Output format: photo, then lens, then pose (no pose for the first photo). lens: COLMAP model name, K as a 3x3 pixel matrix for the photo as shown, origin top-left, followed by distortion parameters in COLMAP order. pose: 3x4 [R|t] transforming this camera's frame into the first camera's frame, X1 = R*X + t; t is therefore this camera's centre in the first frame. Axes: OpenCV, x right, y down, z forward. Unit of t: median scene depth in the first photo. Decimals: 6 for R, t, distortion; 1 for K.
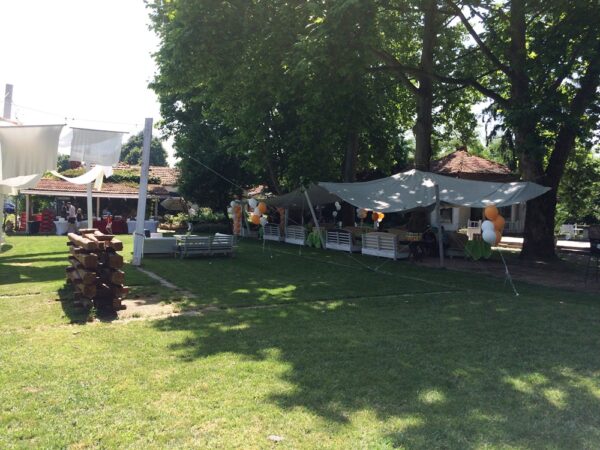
lens RADIAL K [[505.3, 0, 300.7], [0, 505.3, 225.5], [0, 0, 1]] dist [0.036322, -0.041842]
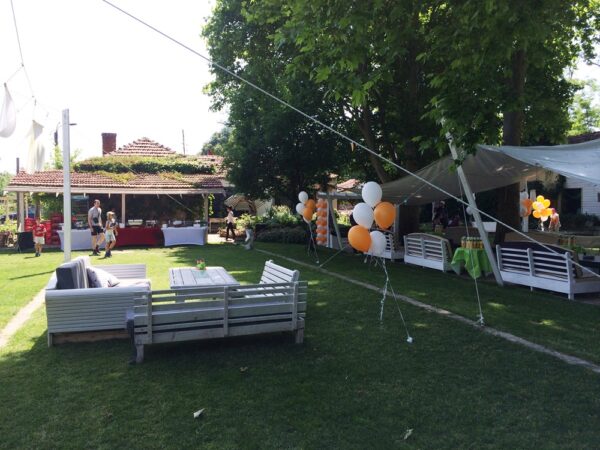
lens RADIAL K [[505.3, 0, 300.1], [0, 505.3, 225.2], [0, 0, 1]] dist [0.036322, -0.041842]
pose [[0.983919, -0.017457, -0.177760, -0.012115], [0.017955, 0.999838, 0.001194, -0.003086], [0.177710, -0.004367, 0.984073, 0.114785]]
